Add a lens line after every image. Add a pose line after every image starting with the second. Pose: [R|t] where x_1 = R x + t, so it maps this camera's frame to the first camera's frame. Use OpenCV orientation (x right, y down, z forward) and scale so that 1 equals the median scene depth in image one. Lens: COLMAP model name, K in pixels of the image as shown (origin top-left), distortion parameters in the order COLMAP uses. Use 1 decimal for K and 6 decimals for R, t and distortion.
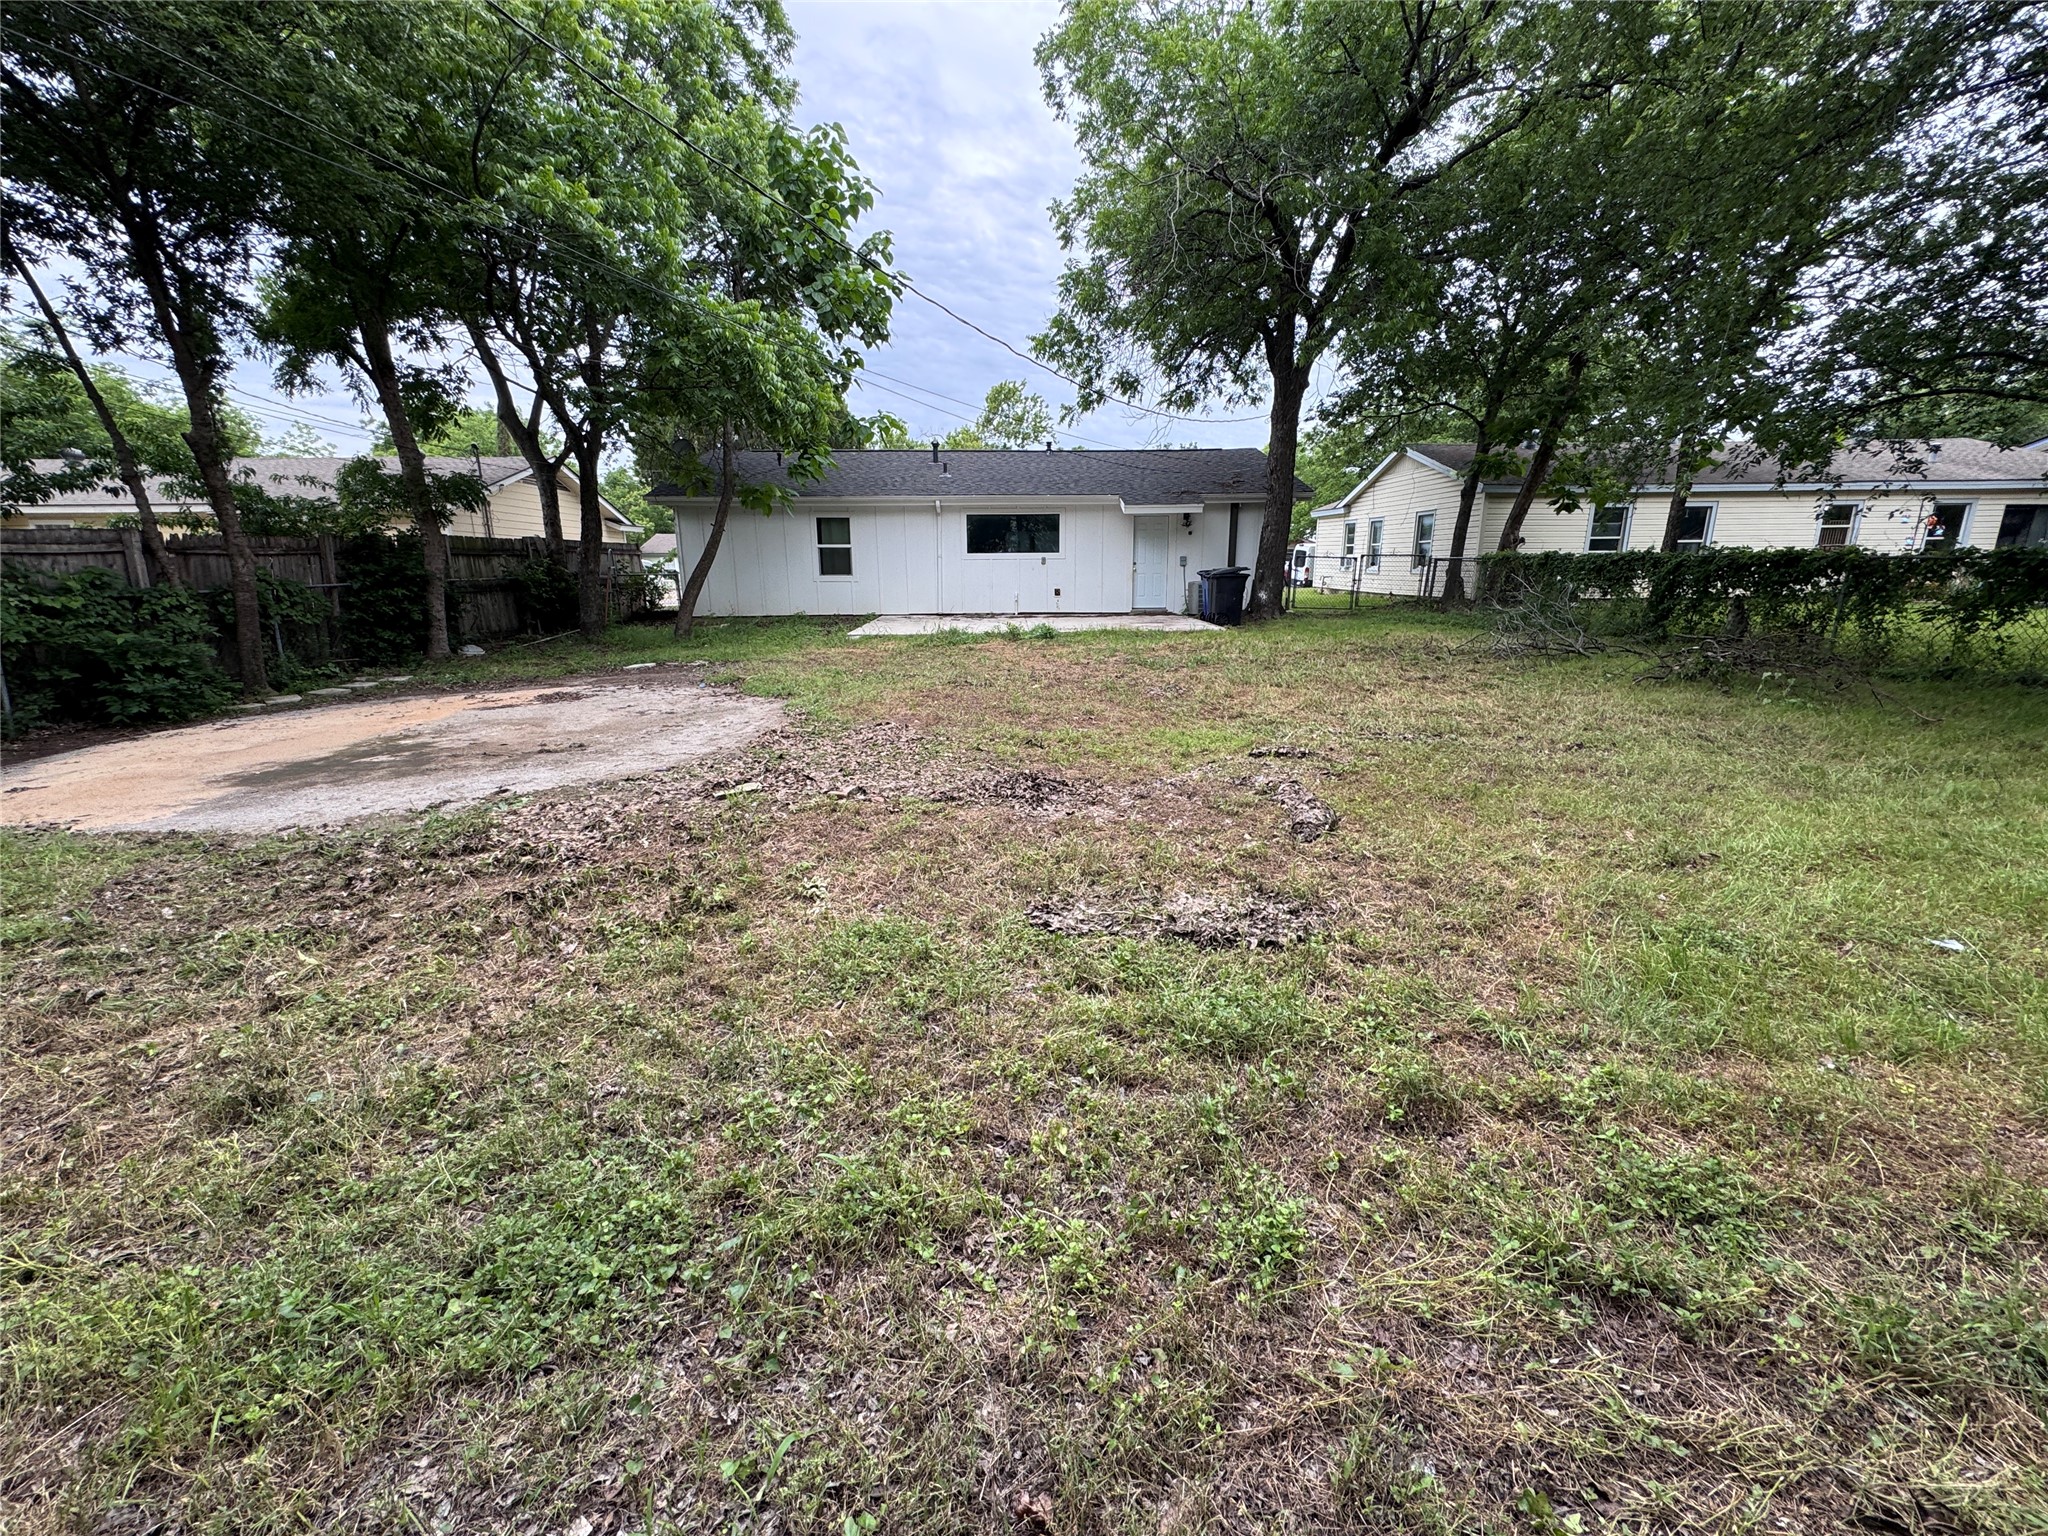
lens RADIAL K [[823.8, 0, 973.9], [0, 823.8, 766.7], [0, 0, 1]] dist [-0.000712, 0.000032]
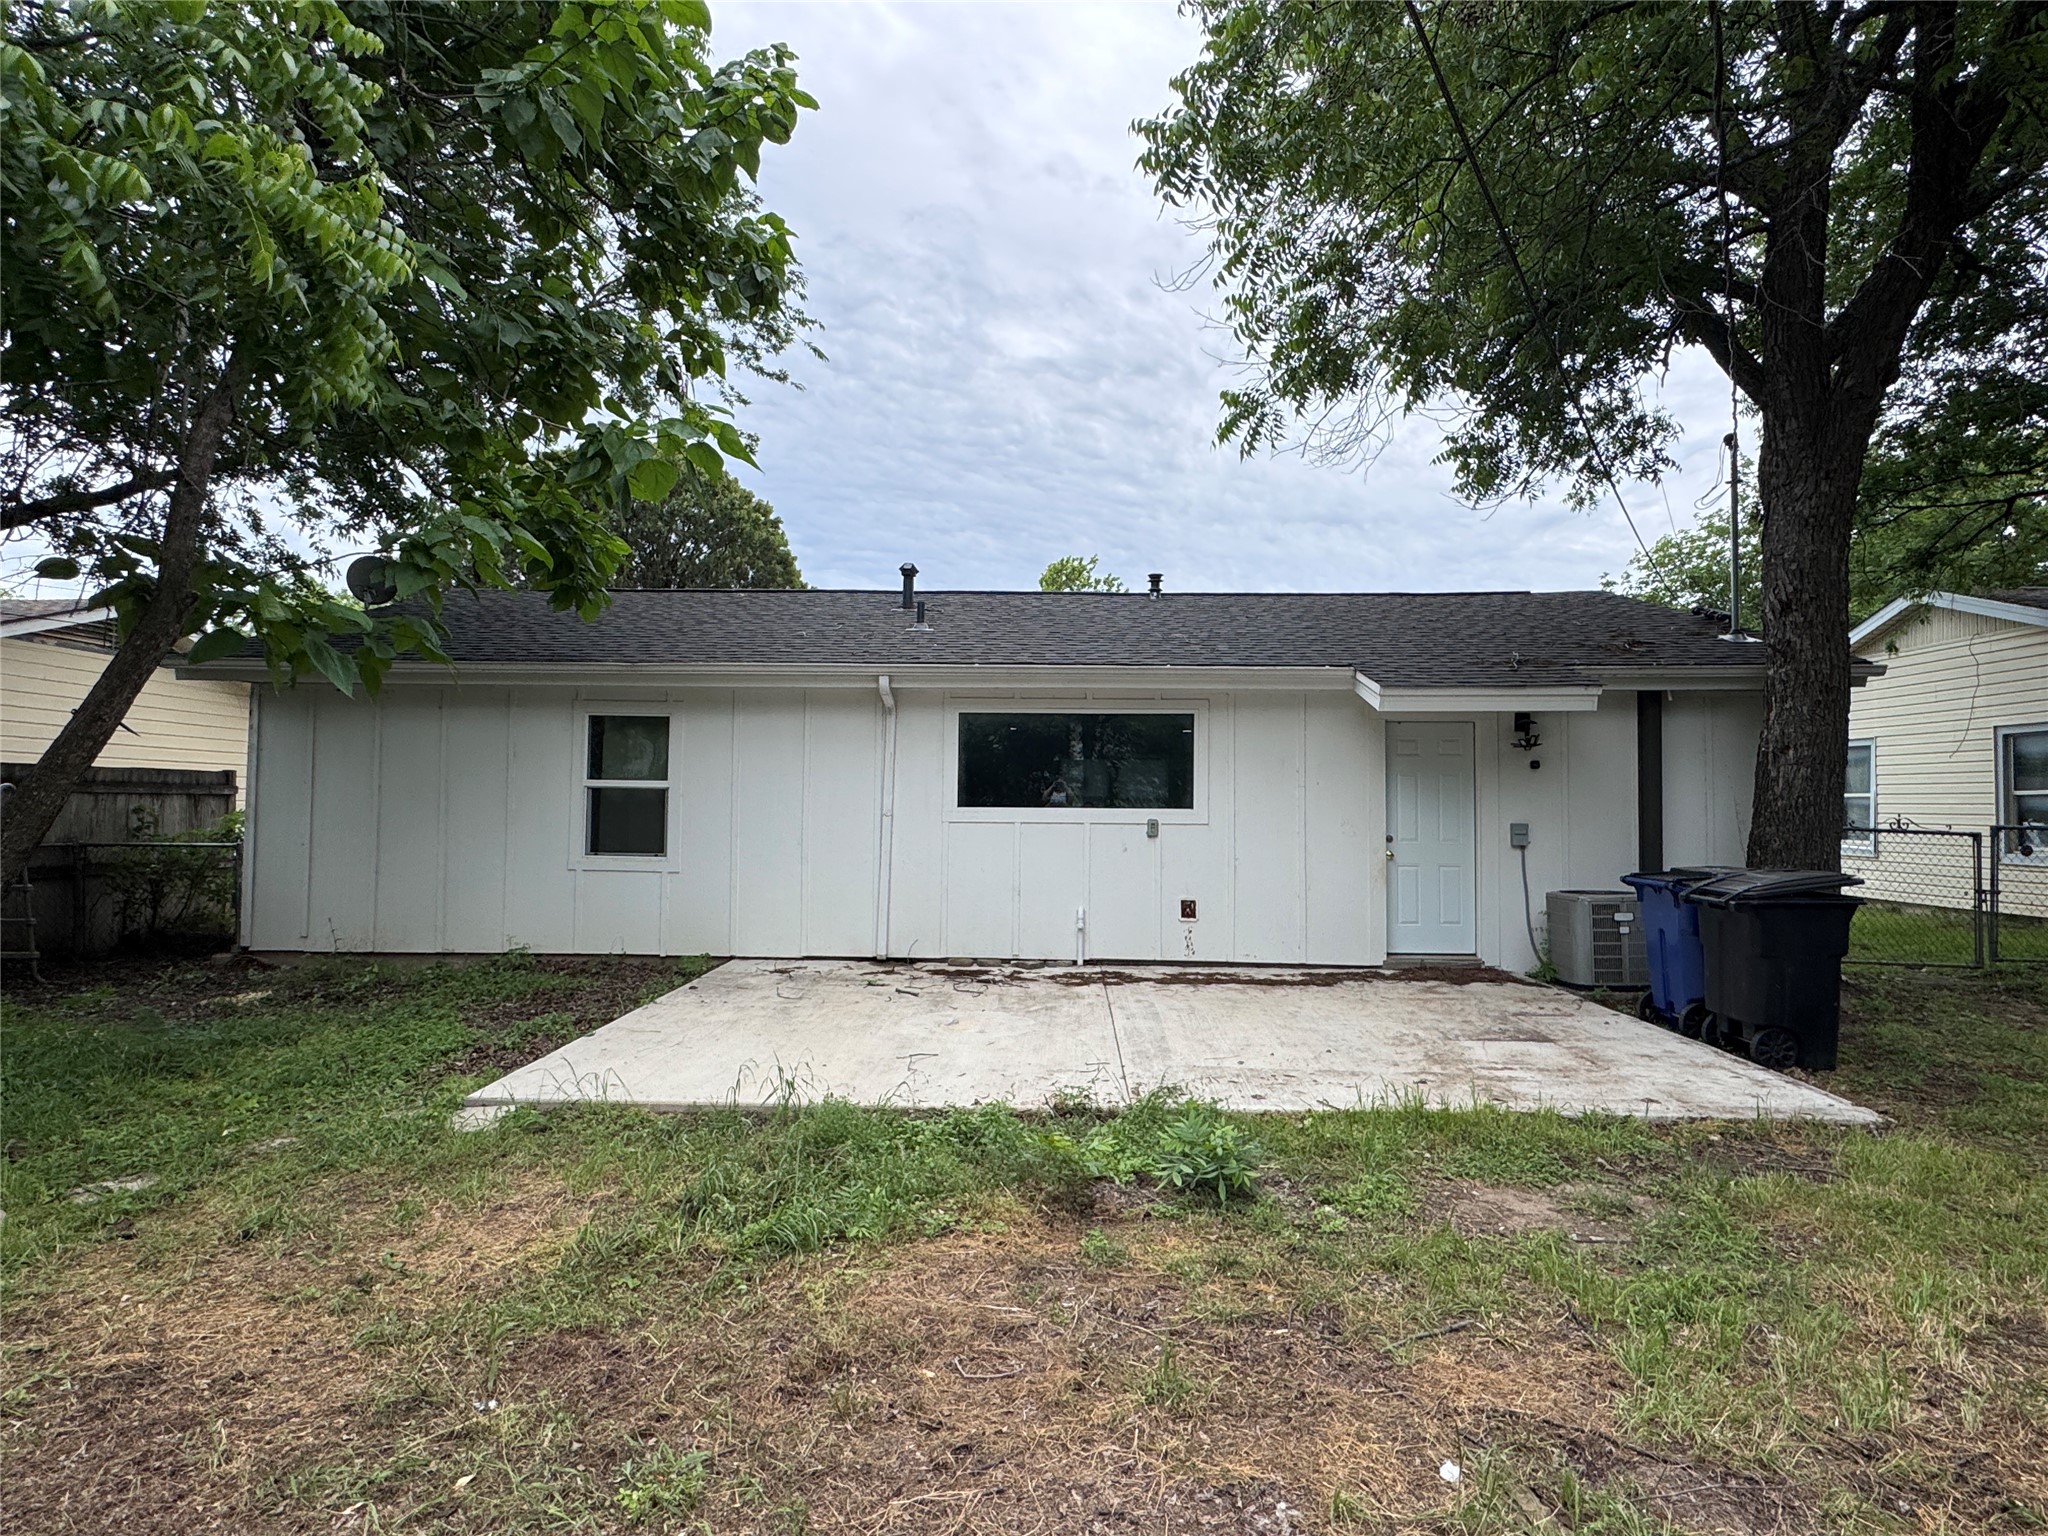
lens RADIAL K [[1073.6, 0, 1024.6], [0, 1073.6, 766.8], [0, 0, 1]] dist [0.000023, -0.000013]
pose [[0.999885, 0.014100, 0.005658, 0.020065], [-0.012082, 0.963735, -0.266589, -0.138918], [-0.009211, 0.266490, 0.963794, 0.493049]]
